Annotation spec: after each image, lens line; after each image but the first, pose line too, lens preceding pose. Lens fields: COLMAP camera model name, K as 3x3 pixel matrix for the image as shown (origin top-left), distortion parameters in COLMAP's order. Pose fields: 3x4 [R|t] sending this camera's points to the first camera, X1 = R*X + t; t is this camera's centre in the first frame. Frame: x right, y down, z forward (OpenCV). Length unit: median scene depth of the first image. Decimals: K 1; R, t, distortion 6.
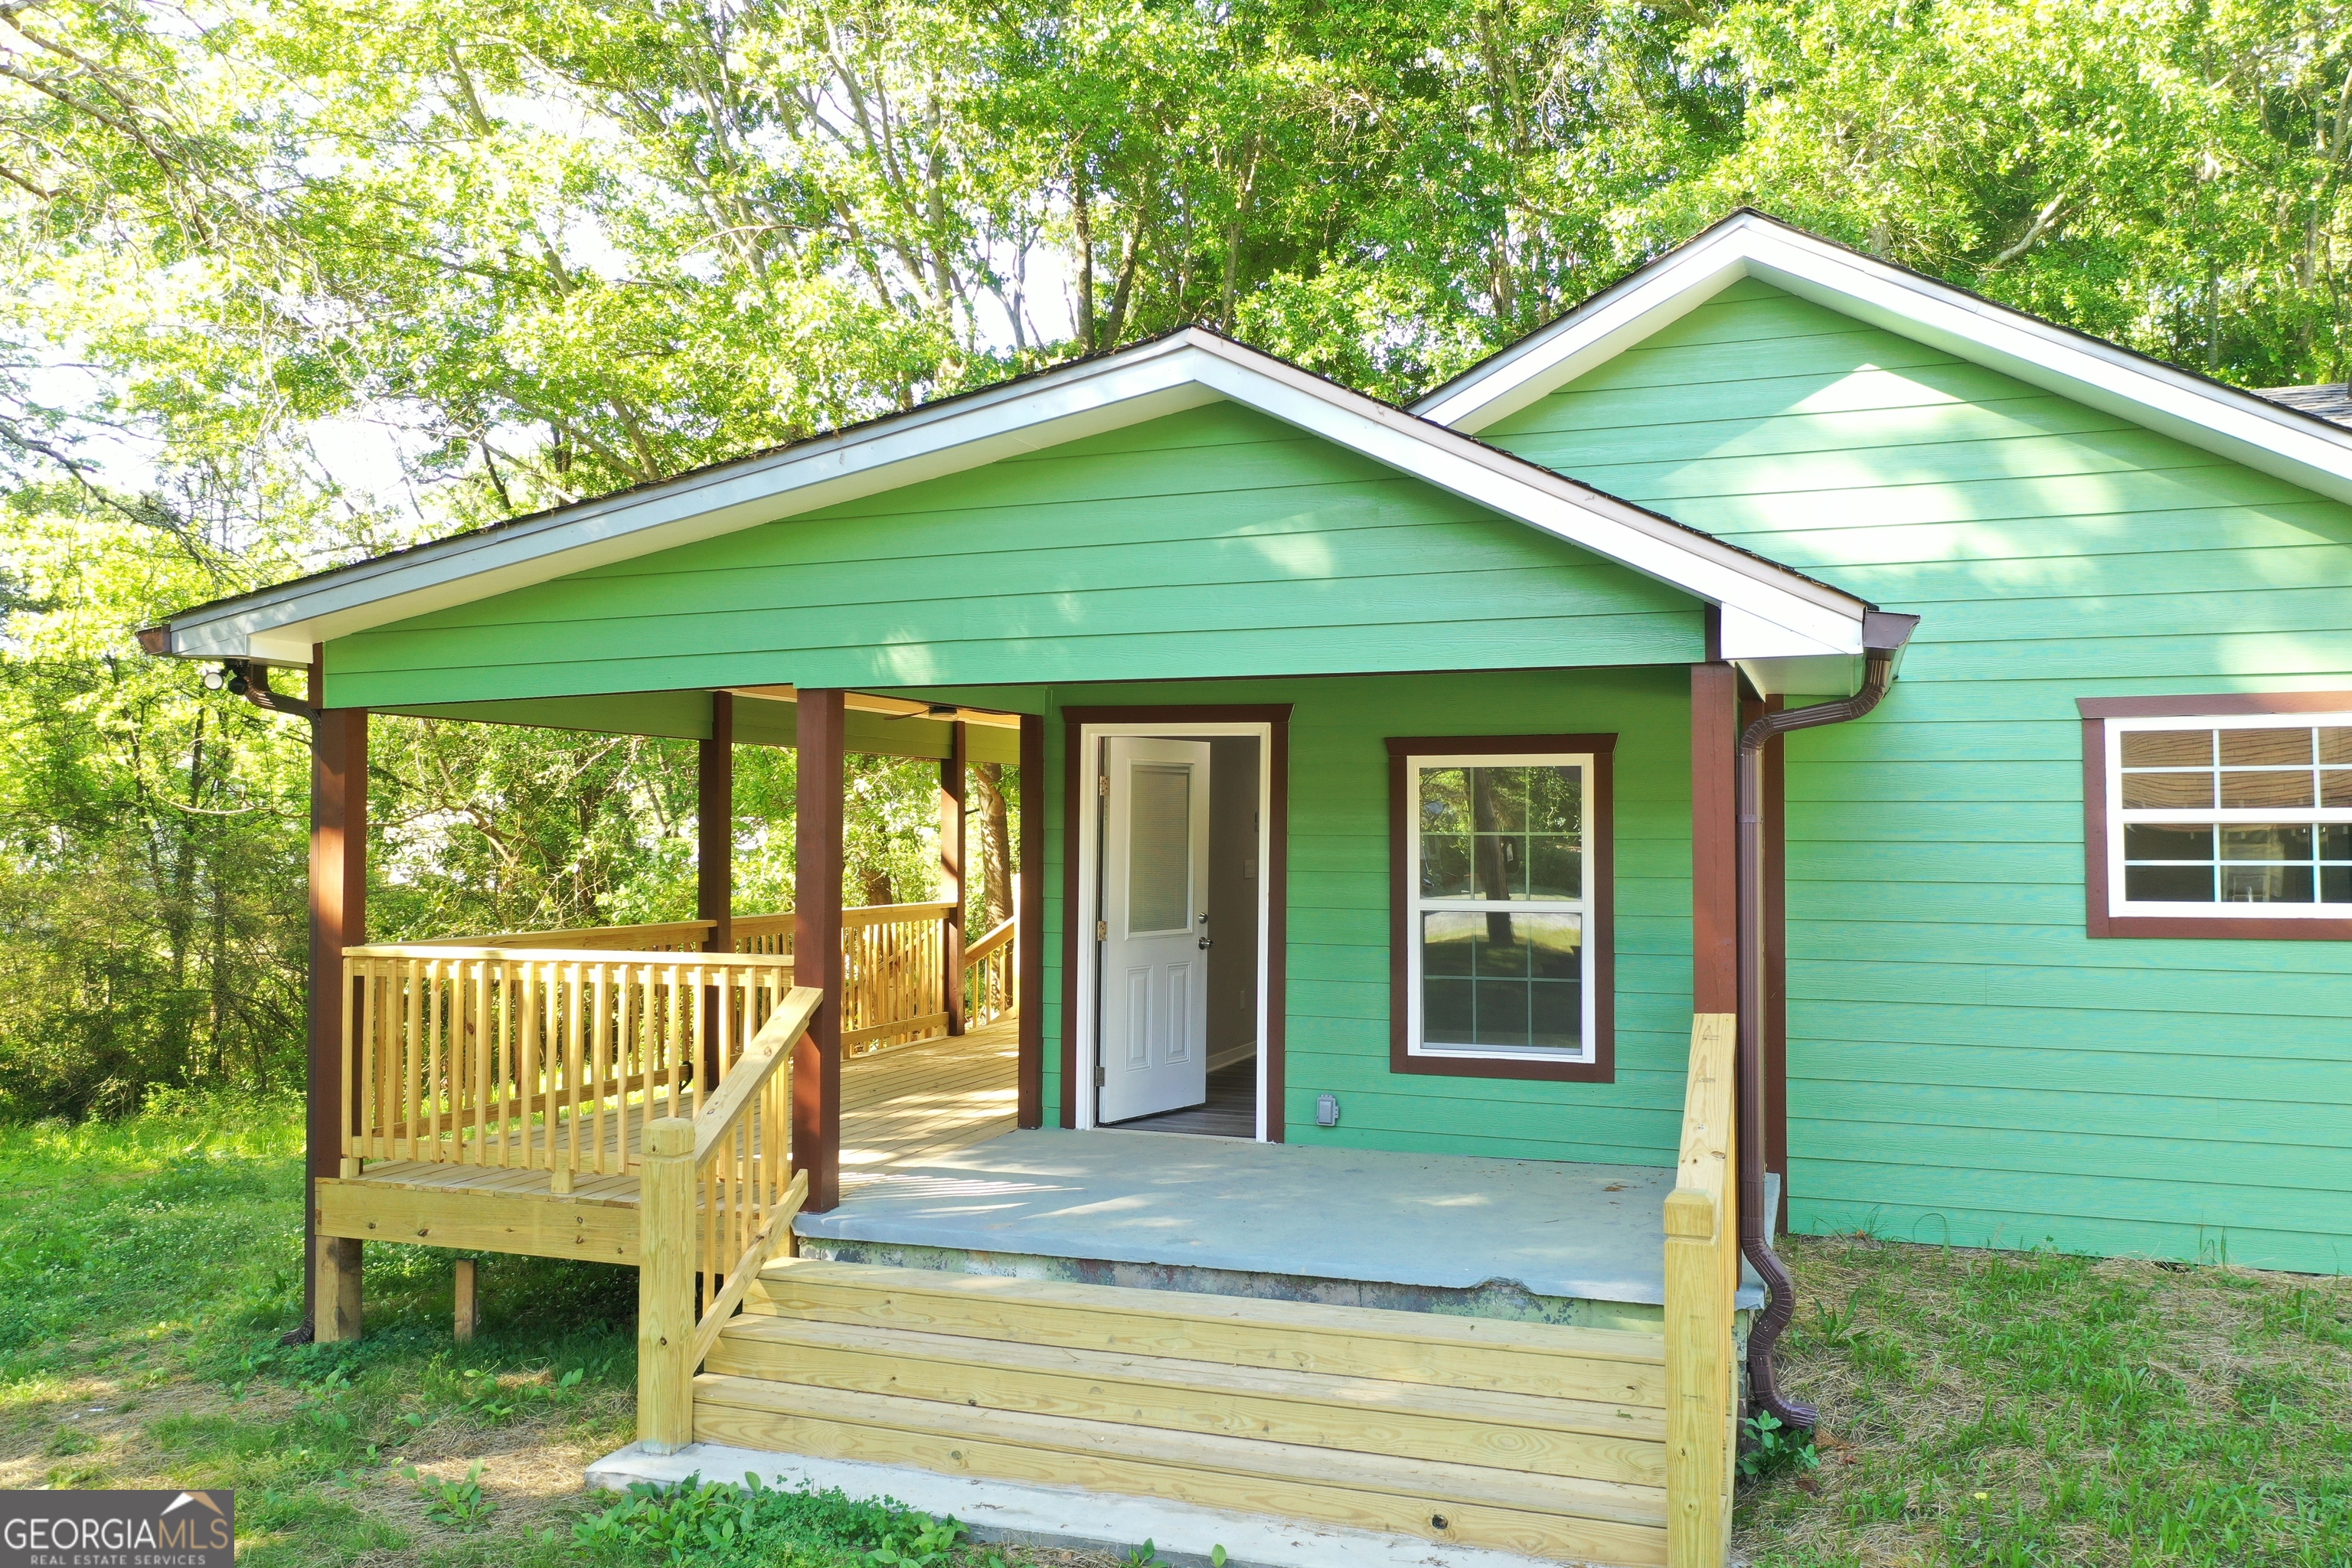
lens RADIAL K [[1877.4, 0, 1176.0], [0, 1877.4, 784.0], [0, 0, 1]] dist [0.000372, 0.004200]
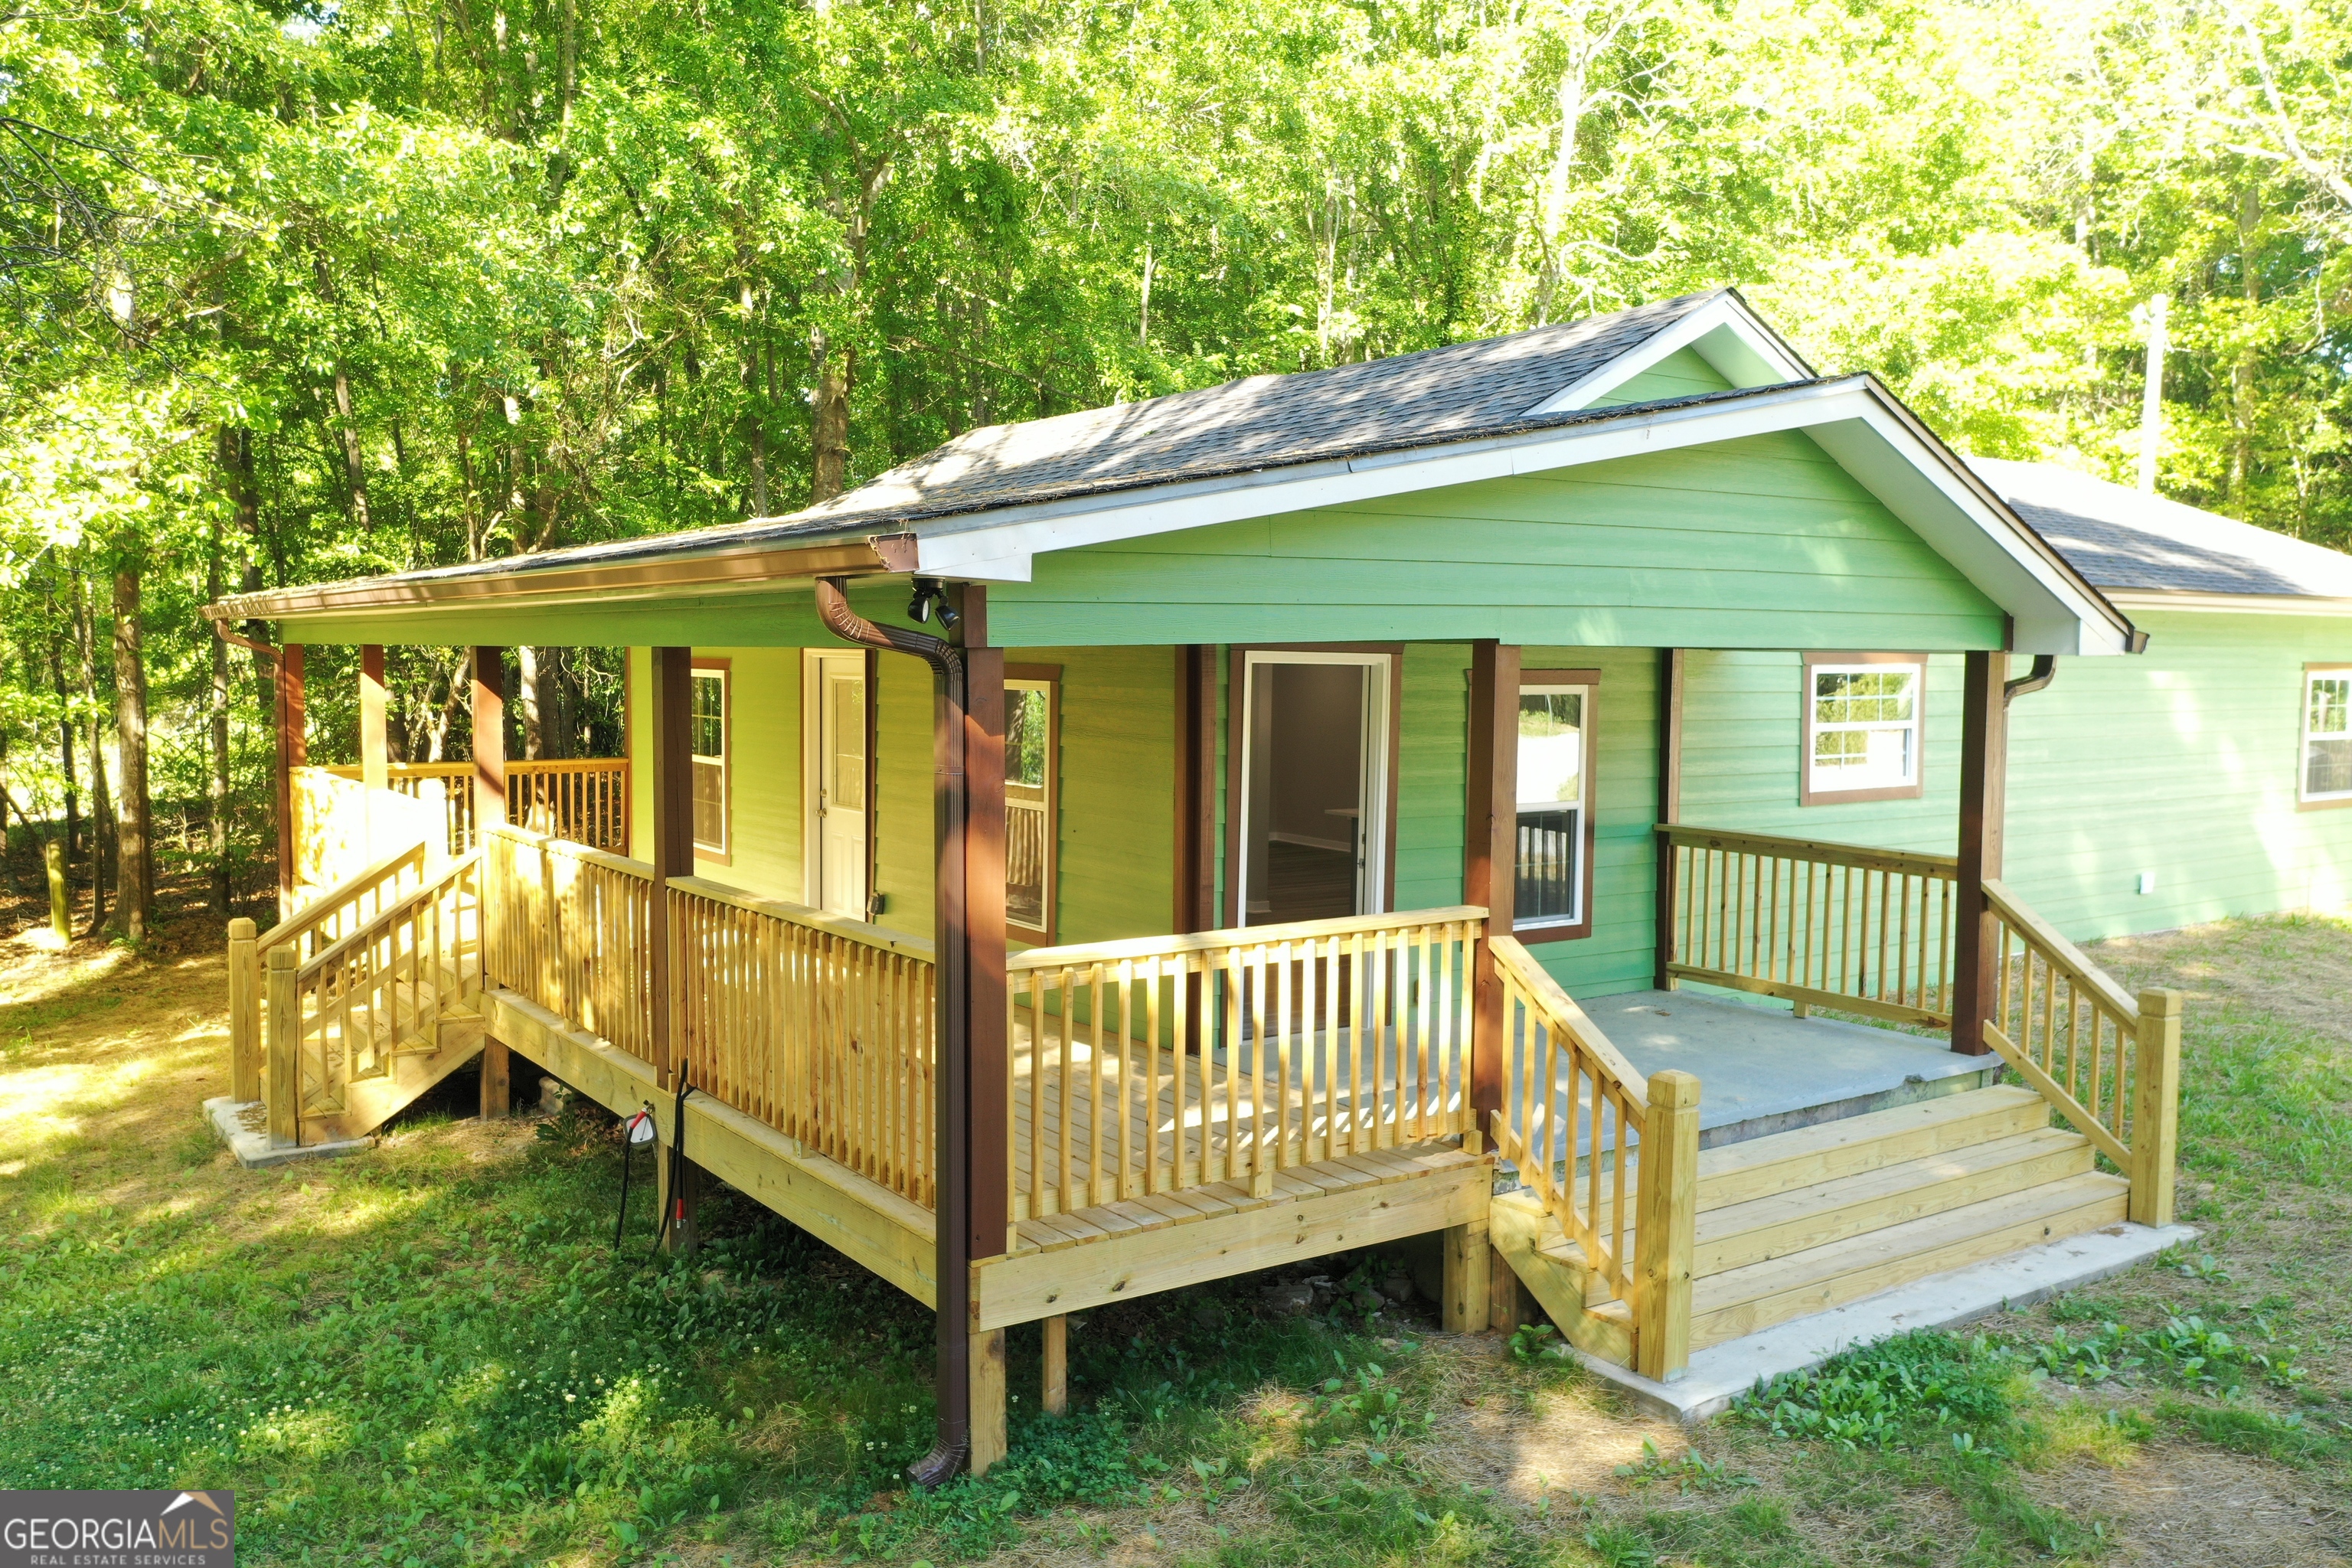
lens RADIAL K [[1888.5, 0, 1176.0], [0, 1888.5, 784.0], [0, 0, 1]] dist [0.004241, -0.004195]
pose [[0.573462, -0.054120, 0.817442, -1.041570], [-0.028097, 0.995929, 0.085648, -0.053447], [-0.818750, -0.072084, 0.569607, 0.512851]]
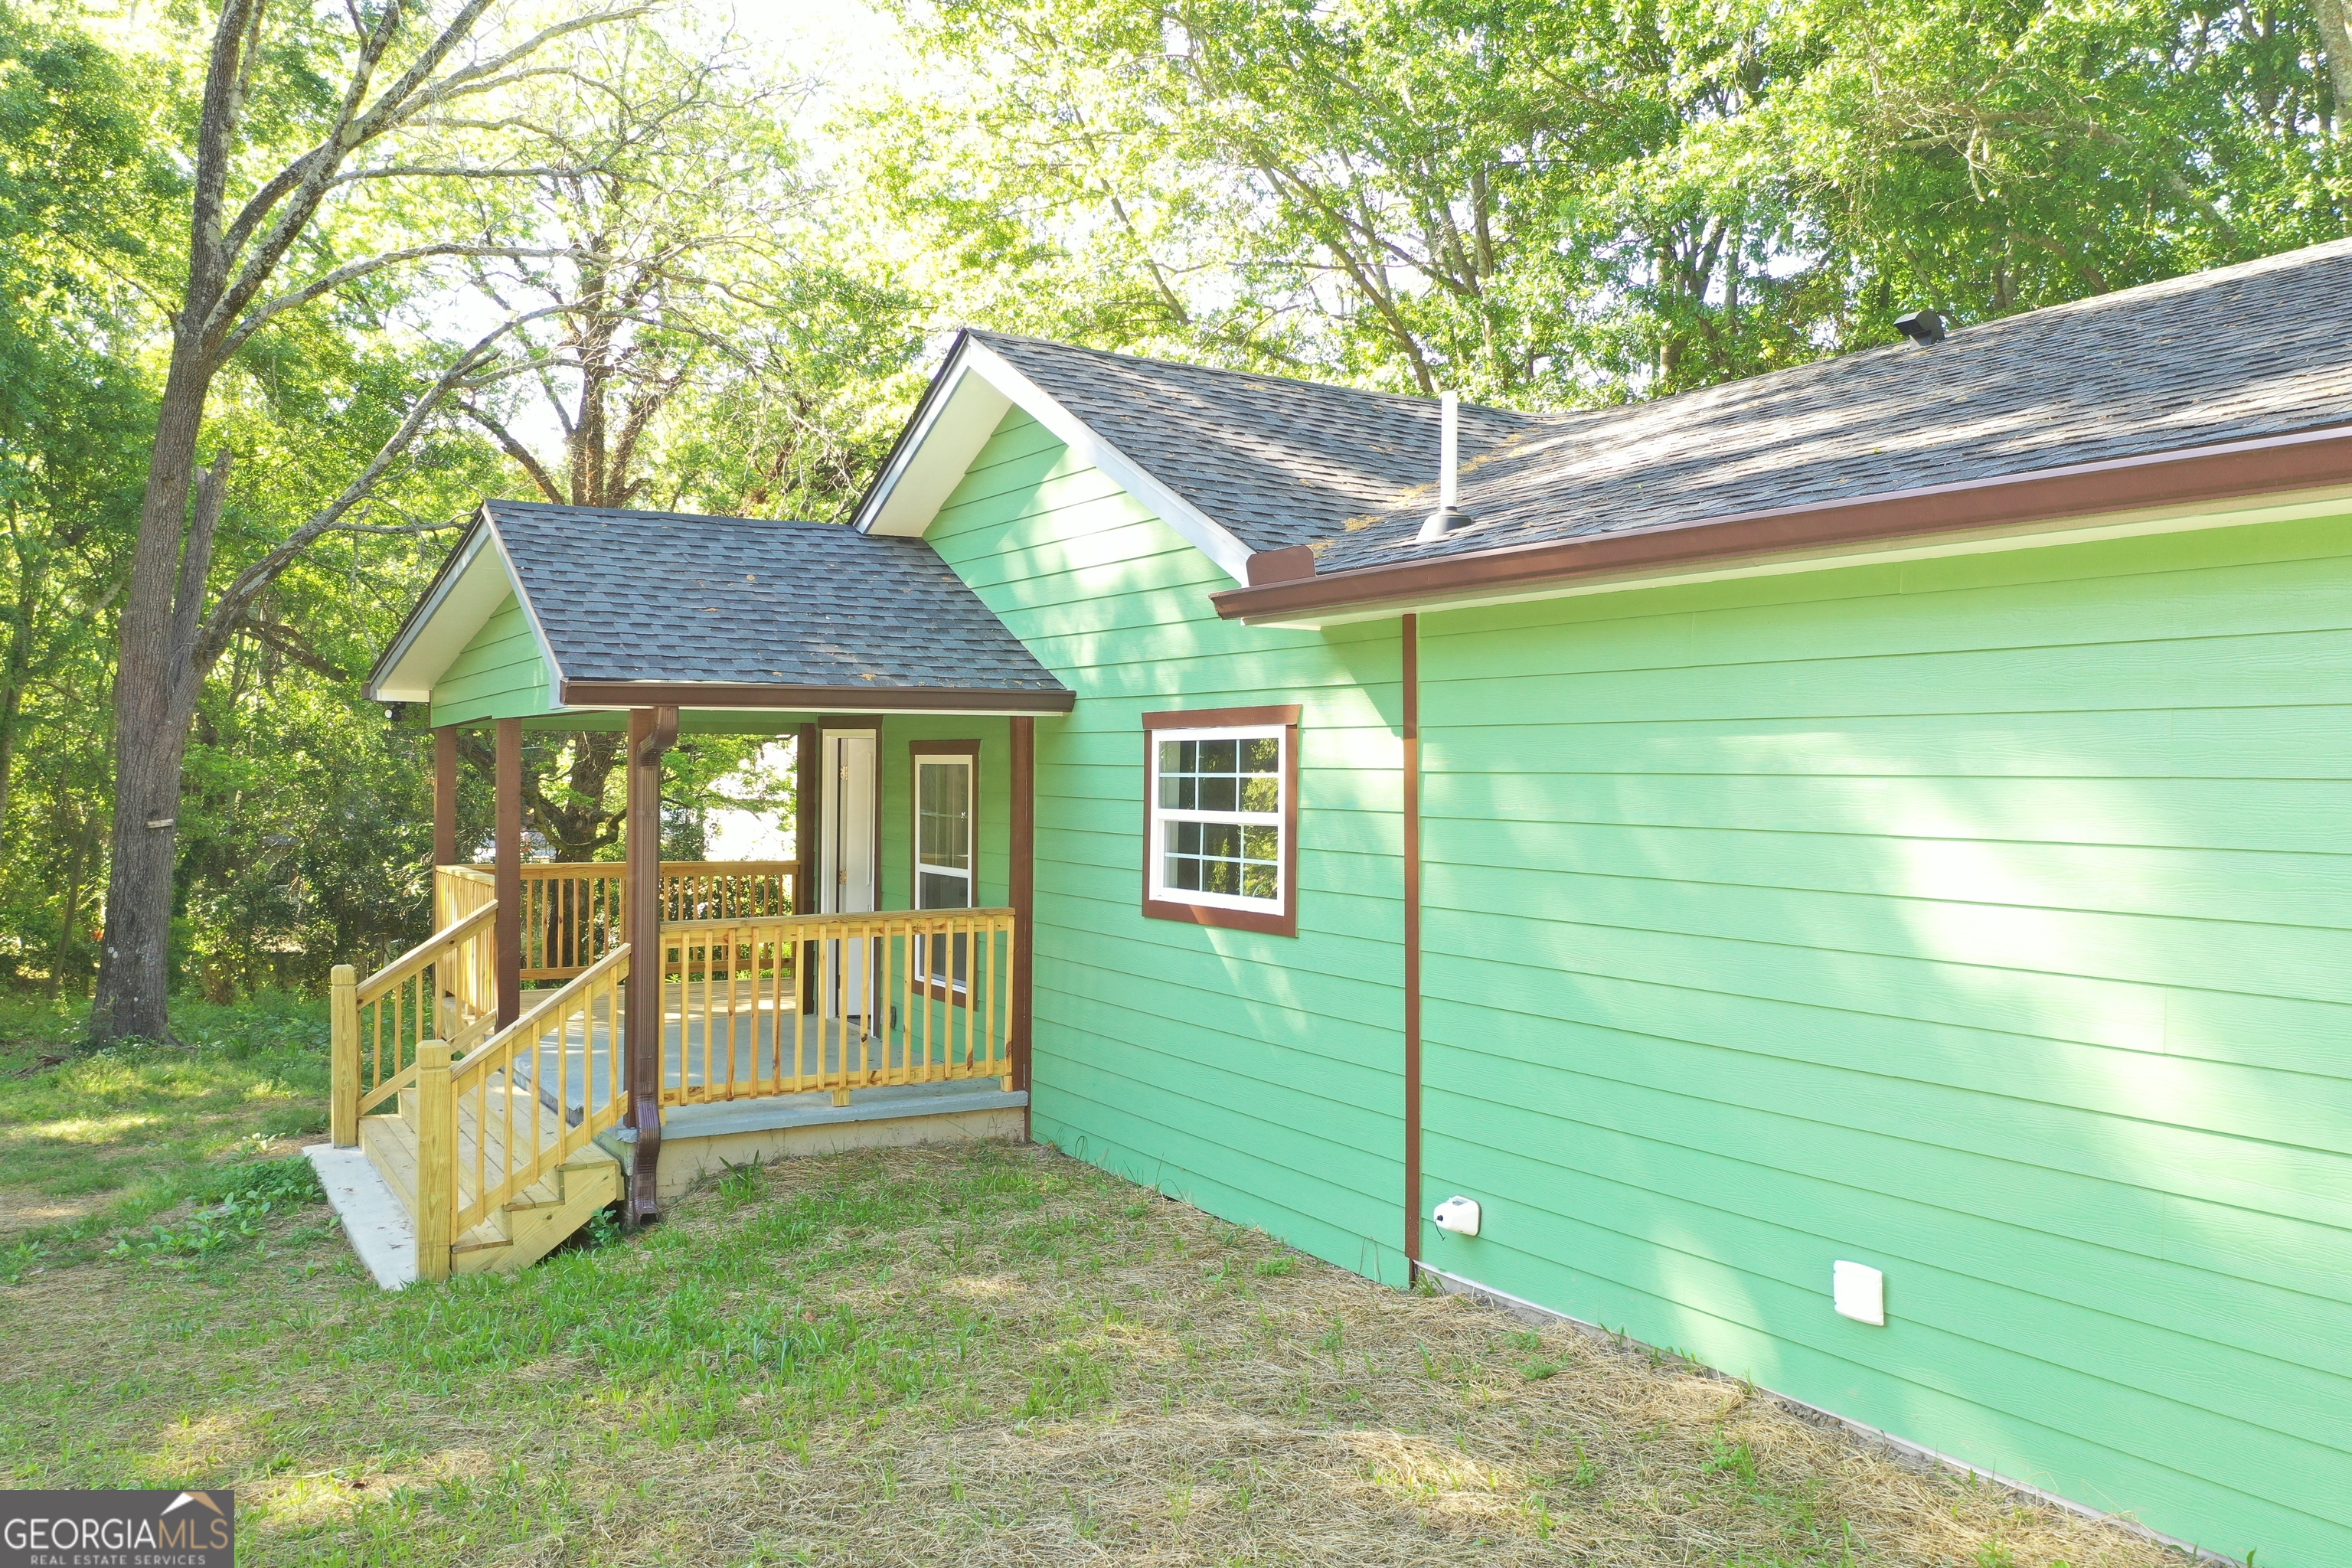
lens RADIAL K [[1888.5, 0, 1176.0], [0, 1888.5, 784.0], [0, 0, 1]] dist [0.004241, -0.004195]
pose [[0.777348, 0.016850, -0.628845, 1.198338], [-0.004371, 0.999762, 0.021387, -0.025695], [0.629055, -0.013876, 0.777237, 0.086463]]
